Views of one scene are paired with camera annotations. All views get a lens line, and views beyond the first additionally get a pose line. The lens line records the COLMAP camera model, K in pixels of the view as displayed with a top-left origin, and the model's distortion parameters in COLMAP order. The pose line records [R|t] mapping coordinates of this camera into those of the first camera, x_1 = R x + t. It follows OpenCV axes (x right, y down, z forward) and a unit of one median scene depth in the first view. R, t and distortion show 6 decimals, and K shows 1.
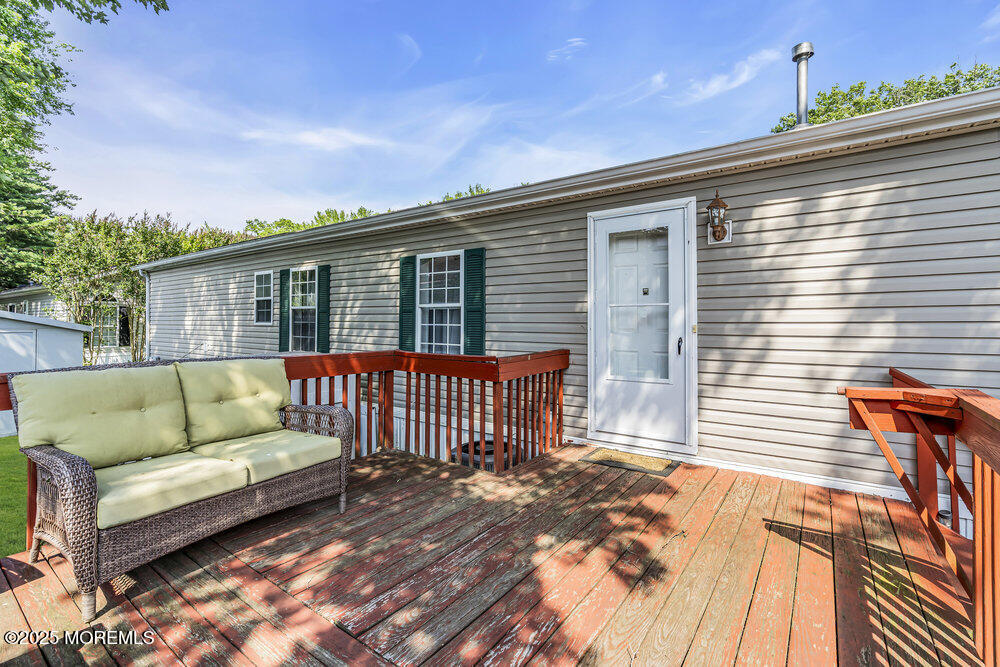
lens RADIAL K [[450.7, 0, 502.6], [0, 450.7, 325.1], [0, 0, 1]] dist [0.002018, 0.000469]
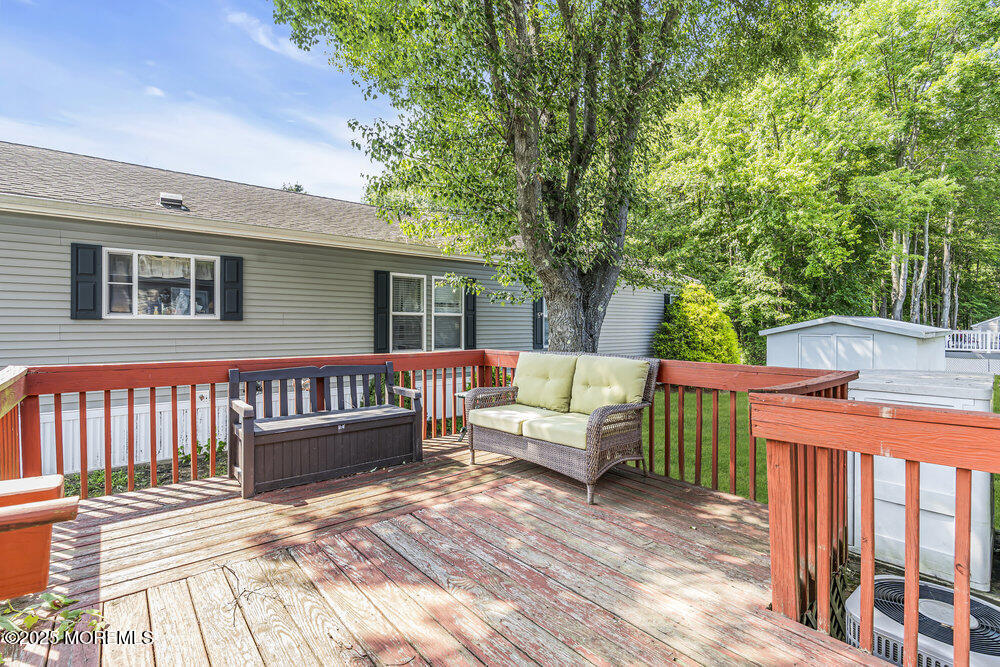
lens RADIAL K [[450.7, 0, 503.4], [0, 450.7, 331.1], [0, 0, 1]] dist [0.002018, 0.000469]
pose [[-0.240011, 0.003675, -0.970763, 0.895998], [-0.000716, 0.999992, 0.003963, -0.005439], [0.970770, 0.001646, -0.240006, 1.260128]]
